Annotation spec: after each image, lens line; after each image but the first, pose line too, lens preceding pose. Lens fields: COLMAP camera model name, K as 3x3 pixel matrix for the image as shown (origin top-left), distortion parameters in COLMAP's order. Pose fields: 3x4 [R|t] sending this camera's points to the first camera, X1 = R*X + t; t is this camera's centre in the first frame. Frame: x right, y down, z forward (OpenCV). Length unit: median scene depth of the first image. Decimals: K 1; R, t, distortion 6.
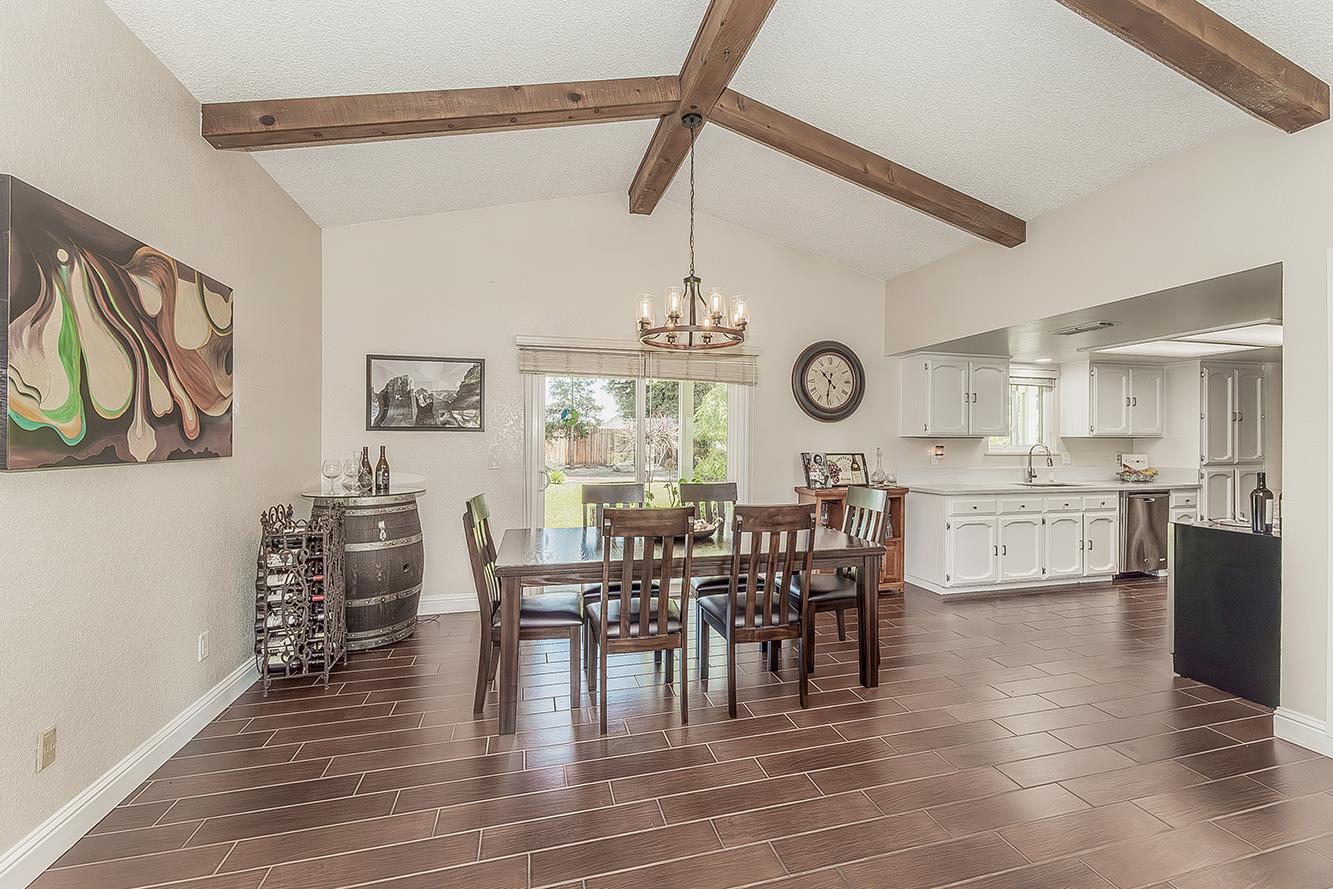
lens RADIAL K [[575.1, 0, 700.6], [0, 575.1, 437.2], [0, 0, 1]] dist [0.000402, -0.000568]
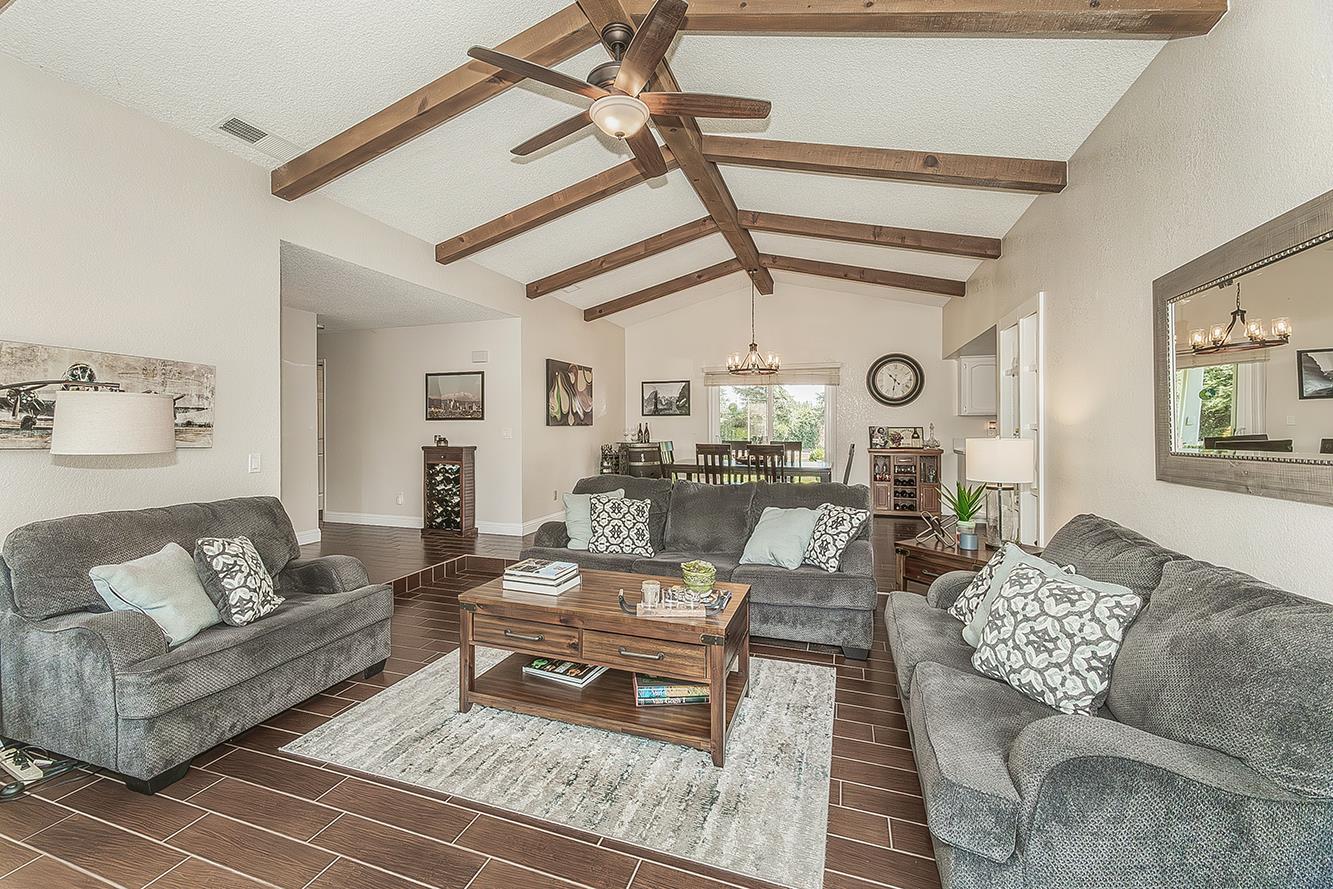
lens RADIAL K [[575.1, 0, 651.7], [0, 575.1, 417.7], [0, 0, 1]] dist [0.000402, -0.000568]
pose [[0.816306, -0.009225, -0.577546, 0.678871], [0.007584, 0.999957, -0.005253, 0.007475], [0.577570, -0.000092, 0.816341, -0.735784]]
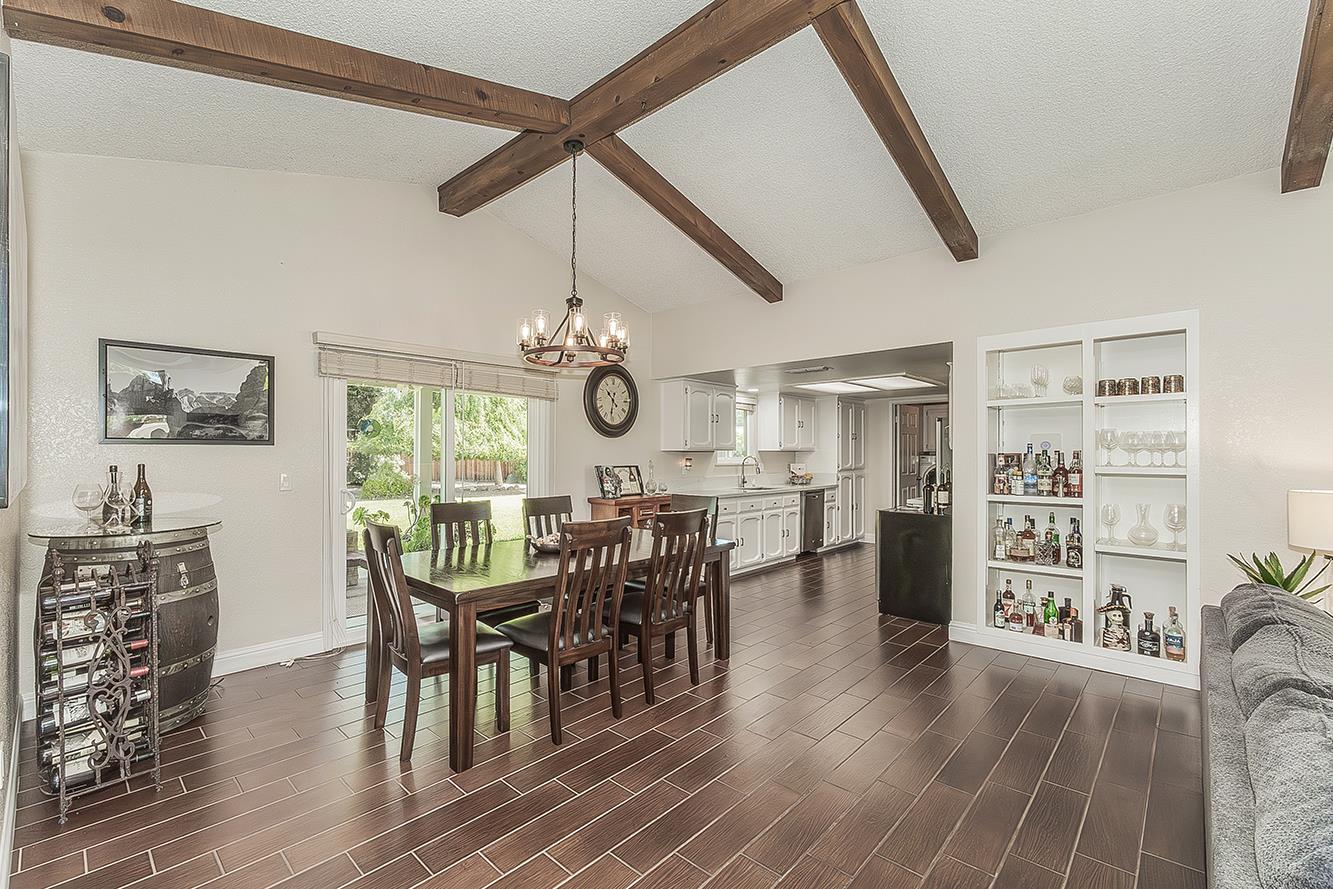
lens RADIAL K [[575.1, 0, 640.0], [0, 575.1, 451.4], [0, 0, 1]] dist [0.000402, -0.000568]
pose [[0.869471, -0.001302, 0.493983, -0.316856], [0.000264, 0.999998, 0.002171, -0.002544], [-0.493984, -0.001757, 0.869469, 0.028535]]
